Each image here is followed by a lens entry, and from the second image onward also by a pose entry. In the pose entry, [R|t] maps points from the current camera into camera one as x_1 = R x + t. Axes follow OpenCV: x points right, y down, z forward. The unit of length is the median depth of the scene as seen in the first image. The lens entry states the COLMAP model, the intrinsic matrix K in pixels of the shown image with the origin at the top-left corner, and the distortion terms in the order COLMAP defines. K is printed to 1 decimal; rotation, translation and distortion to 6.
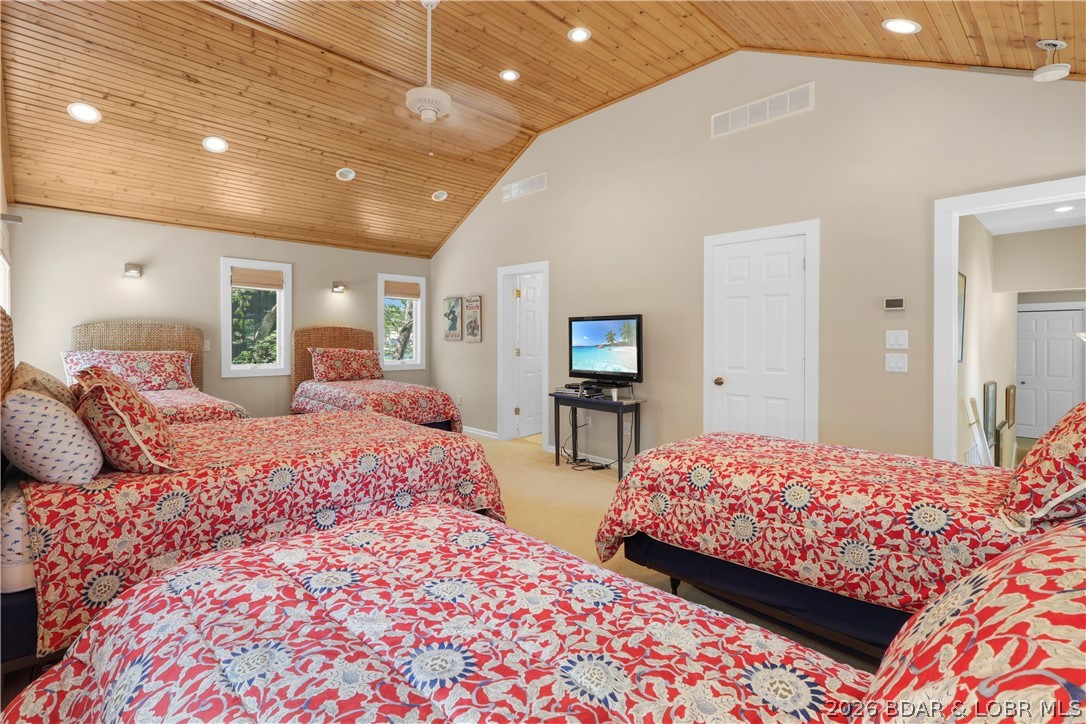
lens RADIAL K [[522.1, 0, 545.6], [0, 522.1, 339.1], [0, 0, 1]] dist [0.032508, 0.000077]
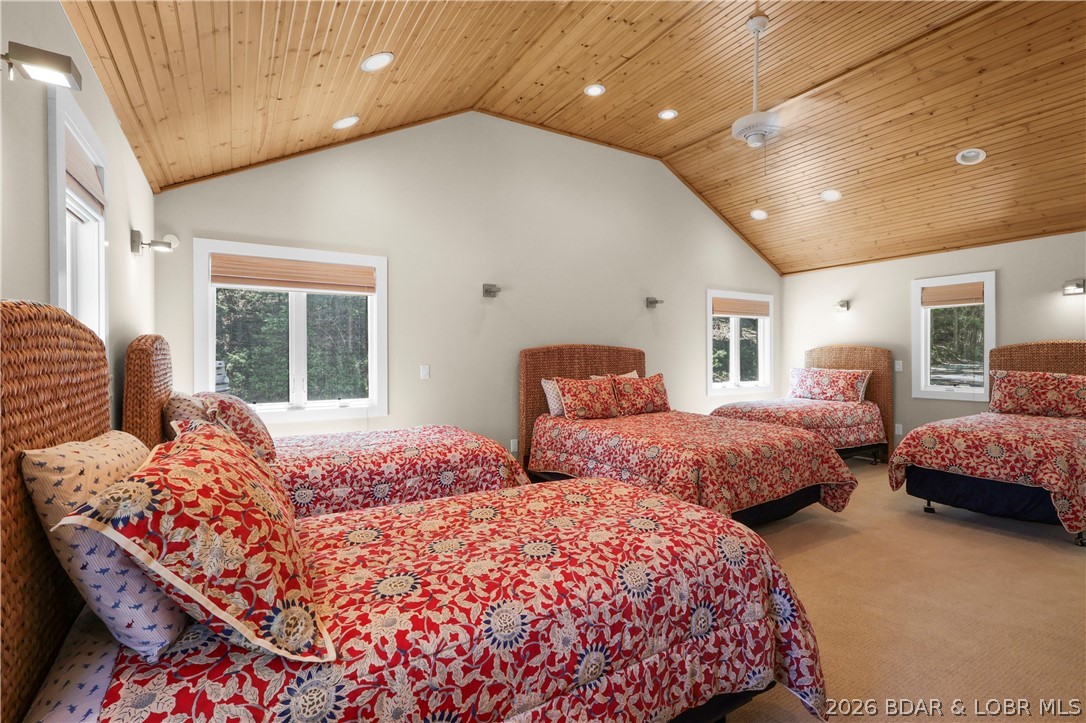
lens RADIAL K [[503.0, 0, 543.0], [0, 503.0, 361.5], [0, 0, 1]] dist [-0.000882, -0.000122]
pose [[-0.221019, -0.001083, -0.975269, 0.551707], [-0.002129, 0.999998, -0.000628, 0.005256], [0.975267, 0.001938, -0.221021, 0.557597]]
